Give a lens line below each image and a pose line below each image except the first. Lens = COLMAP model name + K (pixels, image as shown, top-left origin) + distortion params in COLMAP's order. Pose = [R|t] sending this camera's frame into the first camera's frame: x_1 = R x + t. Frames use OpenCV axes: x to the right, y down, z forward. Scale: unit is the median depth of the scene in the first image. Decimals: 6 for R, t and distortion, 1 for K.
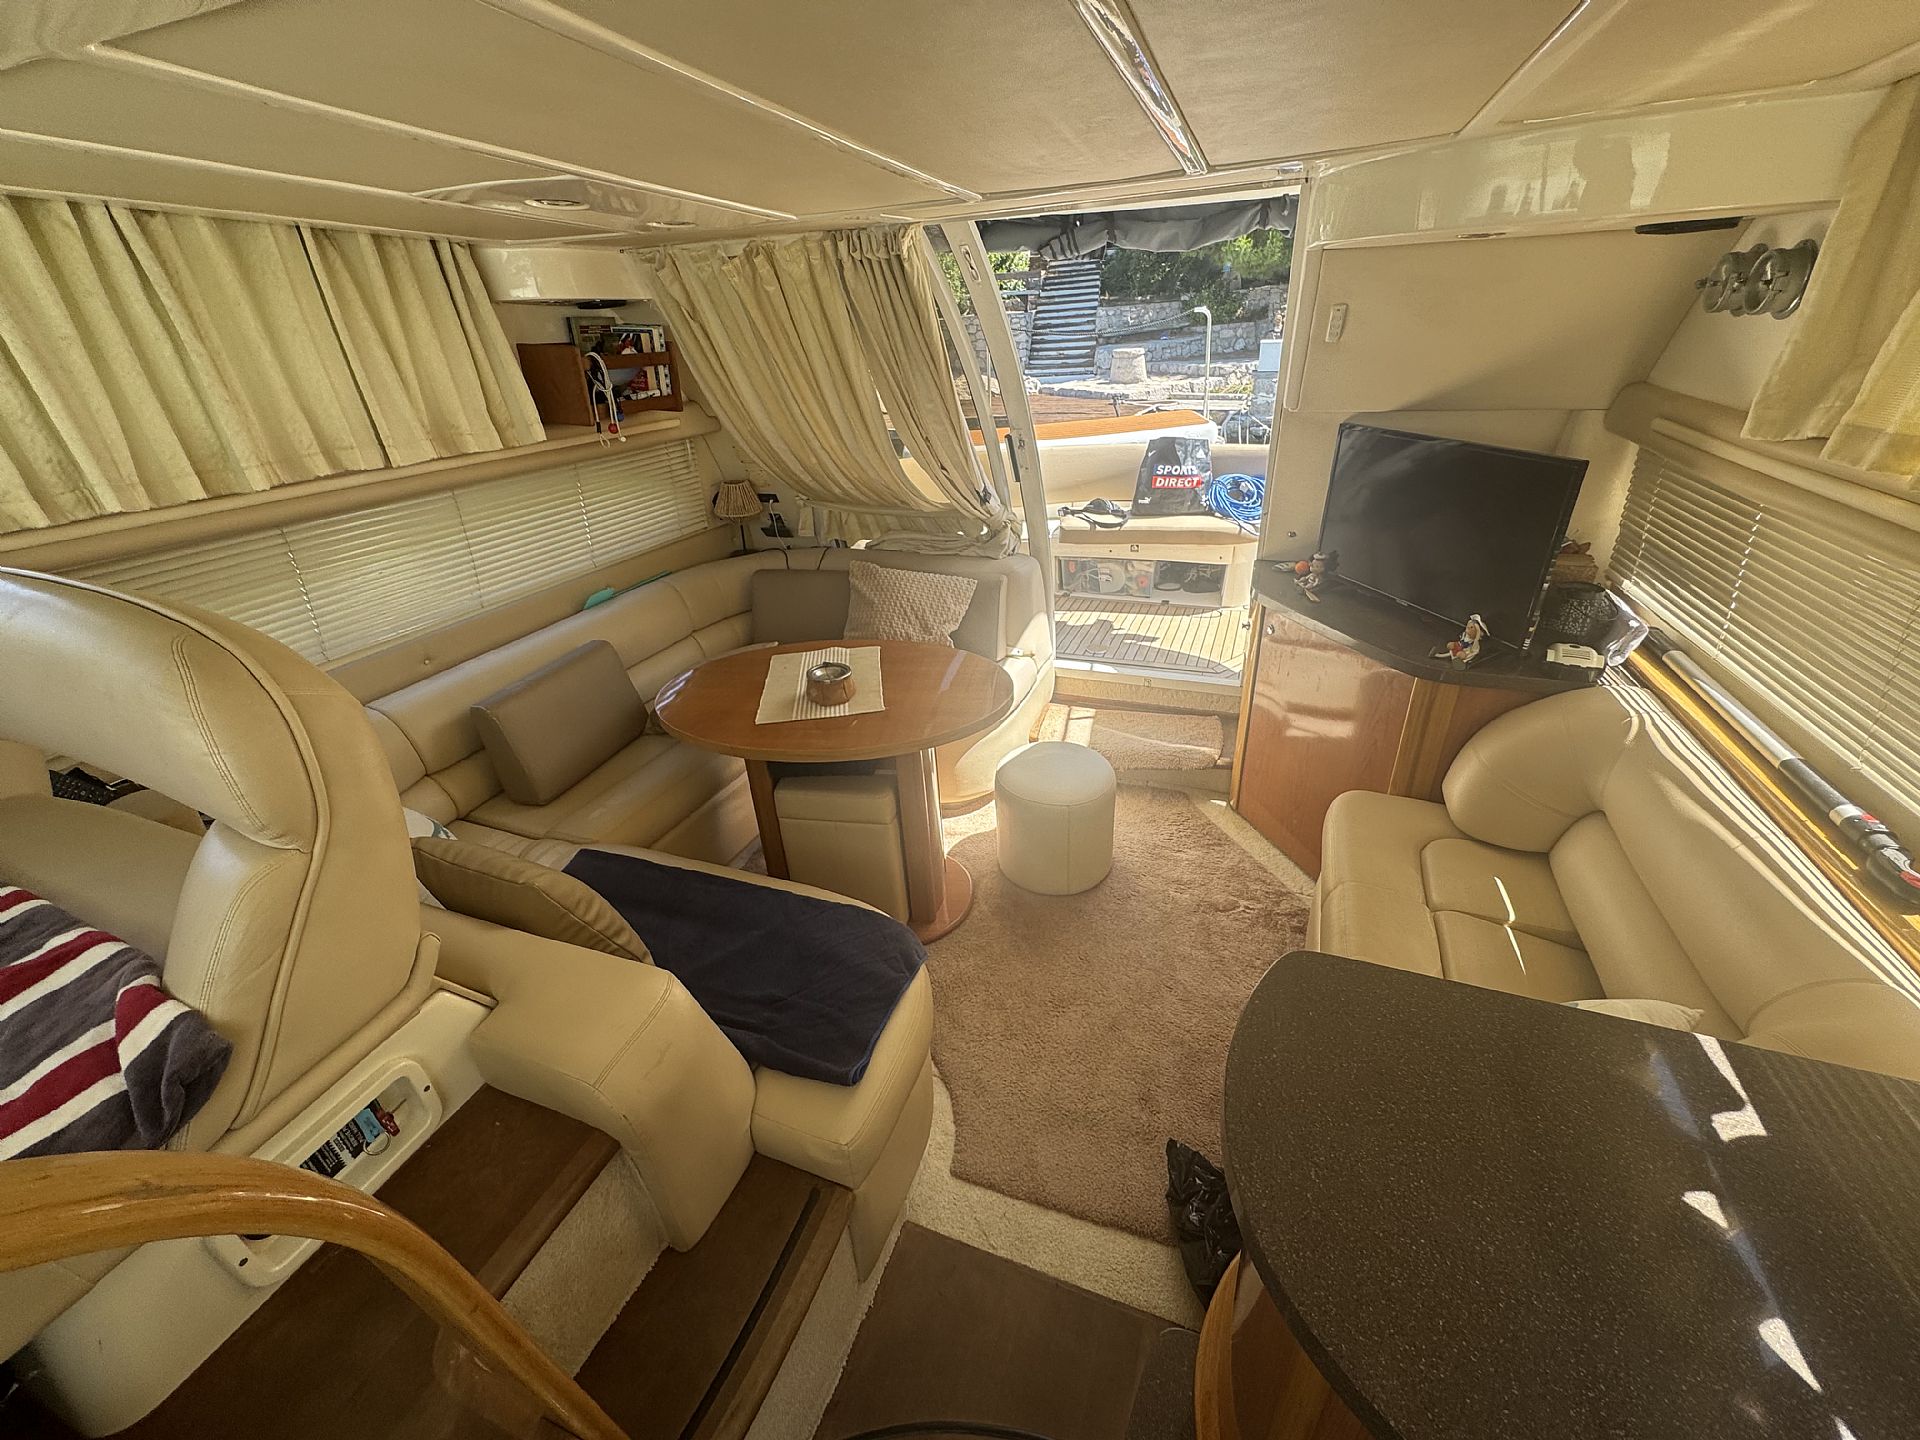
lens RADIAL K [[773.5, 0, 967.0], [0, 773.5, 708.4], [0, 0, 1]] dist [-0.002455, 0.000094]
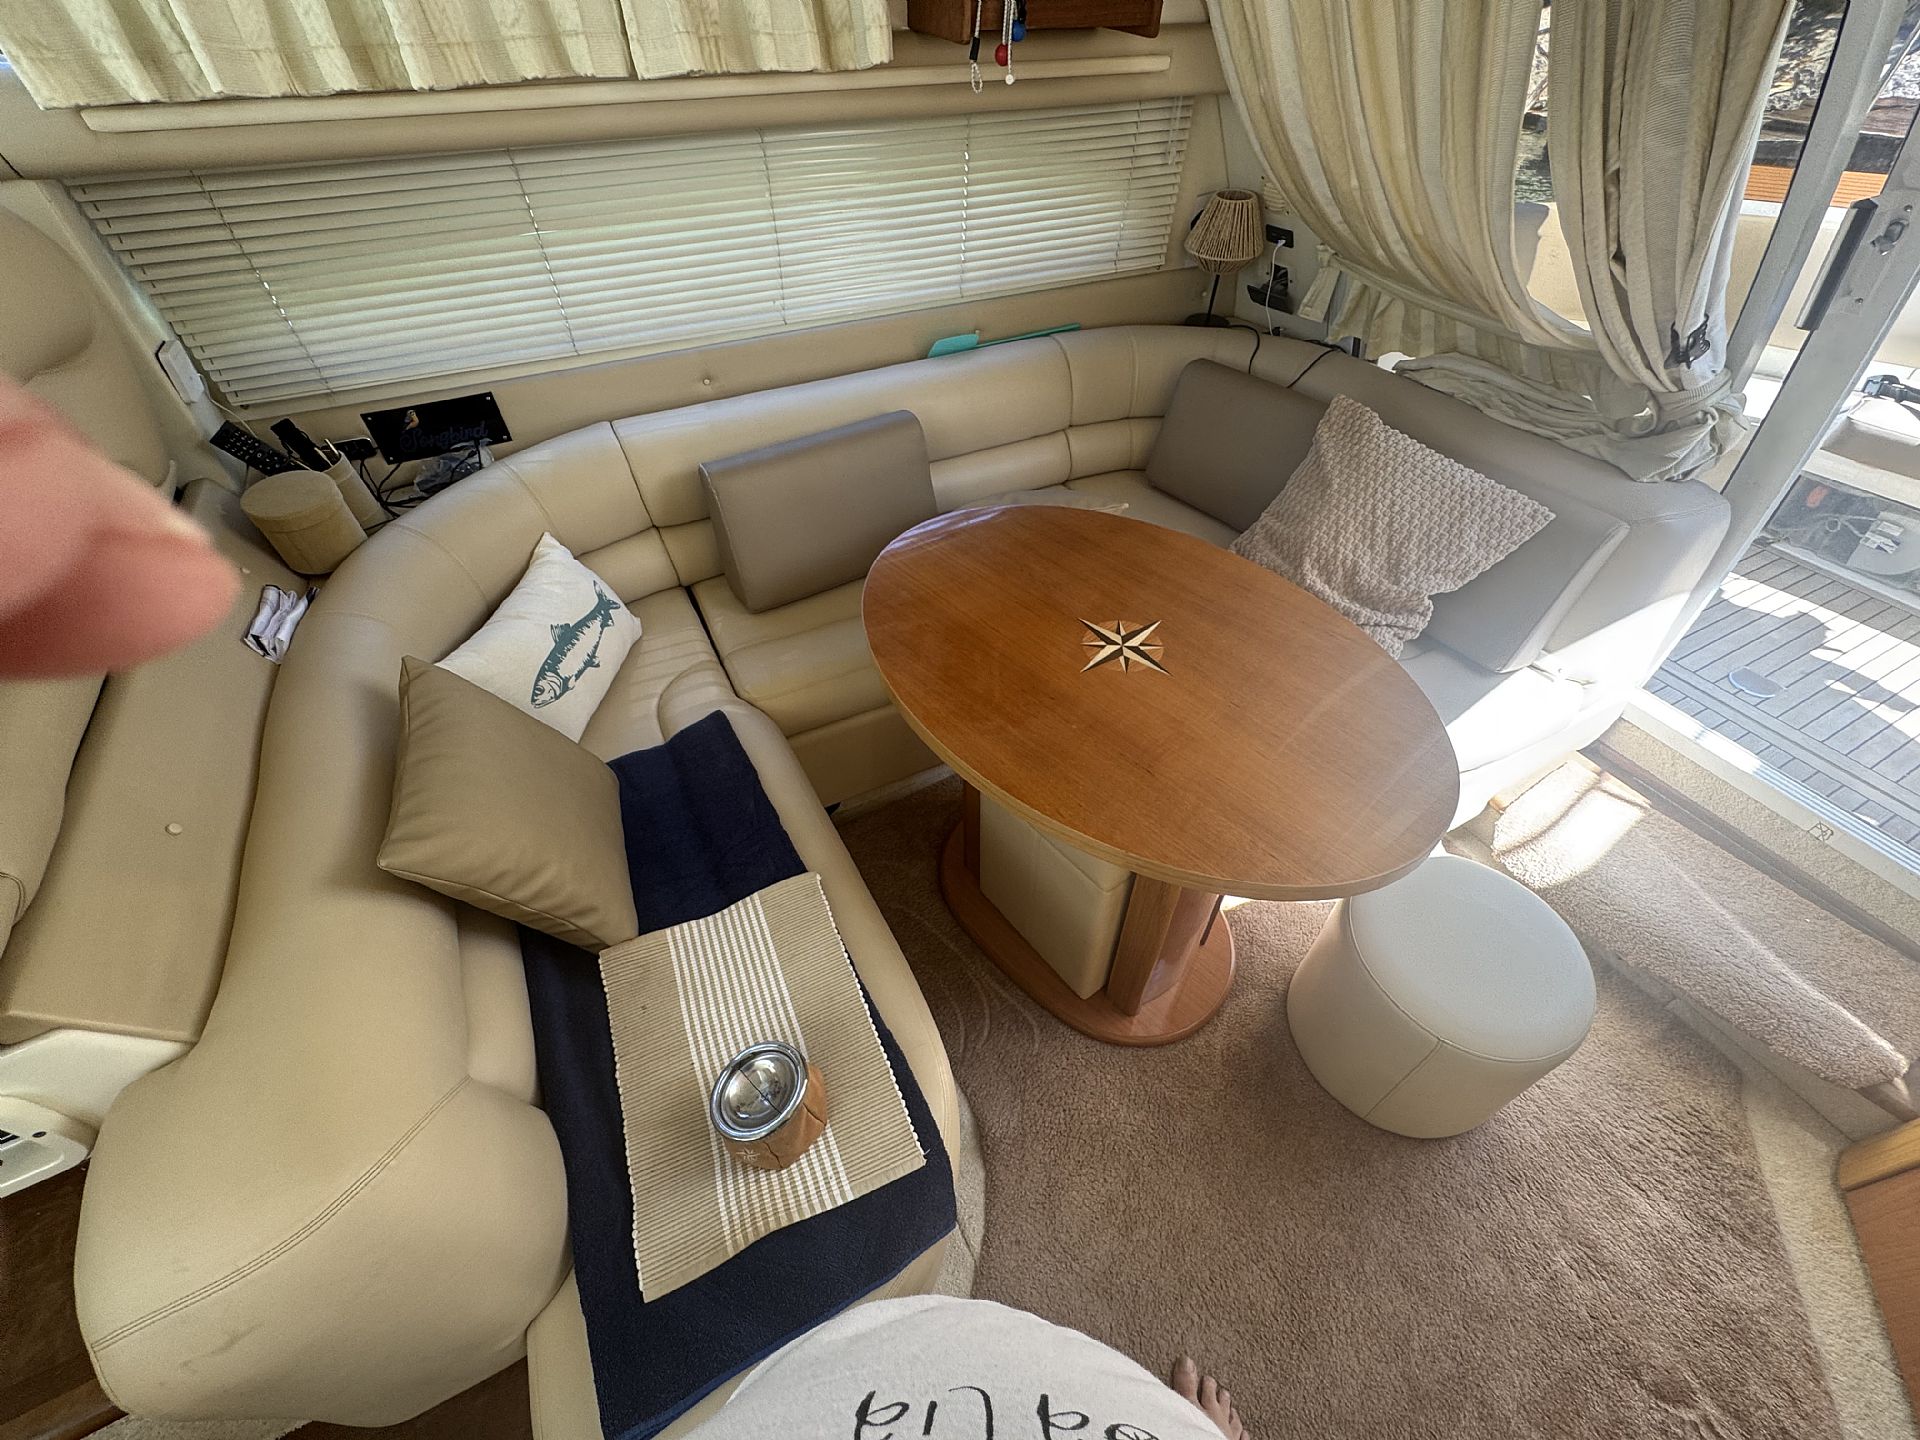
lens RADIAL K [[773.5, 0, 958.3], [0, 773.5, 716.3], [0, 0, 1]] dist [-0.002455, 0.000094]
pose [[0.746150, 0.494823, -0.445433, 0.010902], [-0.322958, 0.854062, 0.407770, -0.126142], [0.582201, -0.160402, 0.797065, 0.338548]]
